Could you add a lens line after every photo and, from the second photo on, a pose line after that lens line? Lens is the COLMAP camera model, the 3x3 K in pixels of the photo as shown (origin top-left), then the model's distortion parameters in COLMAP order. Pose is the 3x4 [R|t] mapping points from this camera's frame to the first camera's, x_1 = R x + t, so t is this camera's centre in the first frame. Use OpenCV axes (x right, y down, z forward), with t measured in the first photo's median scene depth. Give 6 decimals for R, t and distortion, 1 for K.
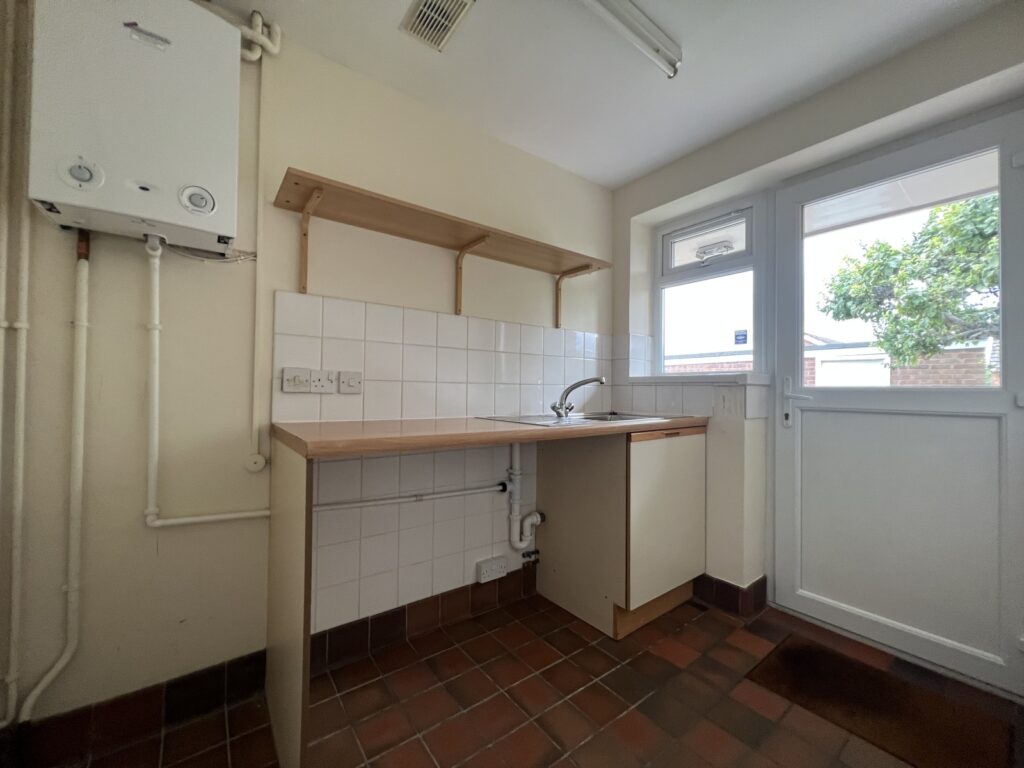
lens RADIAL K [[410.1, 0, 512.0], [0, 410.1, 384.0], [0, 0, 1]] dist [-0.001391, -0.000112]
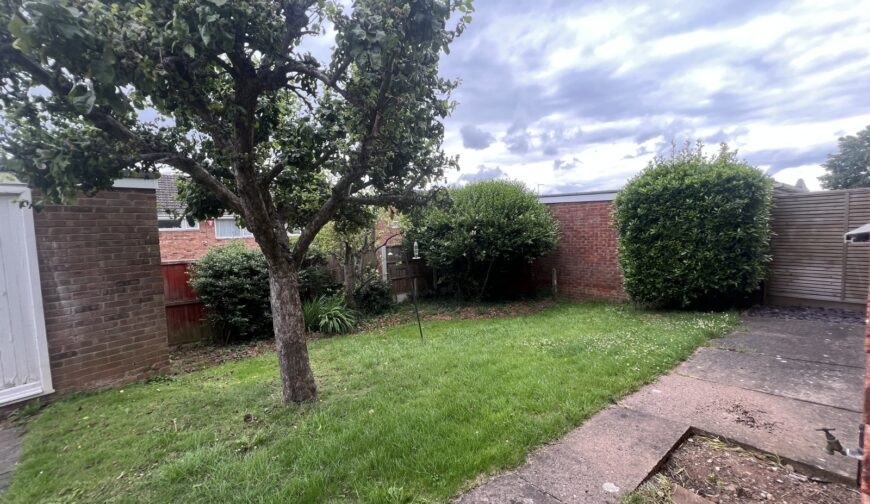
lens RADIAL K [[348.3, 0, 435.0], [0, 348.3, 252.0], [0, 0, 1]] dist [-0.001051, -0.000028]
pose [[-0.013210, -0.079684, 0.996733, 0.418460], [0.020217, 0.996595, 0.079941, -0.003362], [-0.999708, 0.021207, -0.011554, 0.433030]]
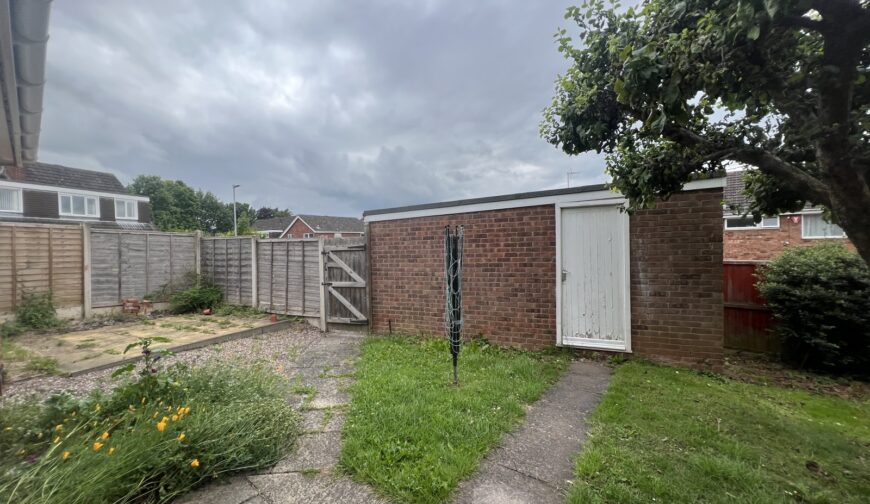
lens RADIAL K [[348.3, 0, 435.0], [0, 348.3, 252.0], [0, 0, 1]] dist [-0.001051, -0.000028]
pose [[0.978064, -0.042143, 0.203998, 0.417804], [0.035612, 0.998732, 0.035584, 0.000216], [-0.205239, -0.027539, 0.978324, 0.412518]]
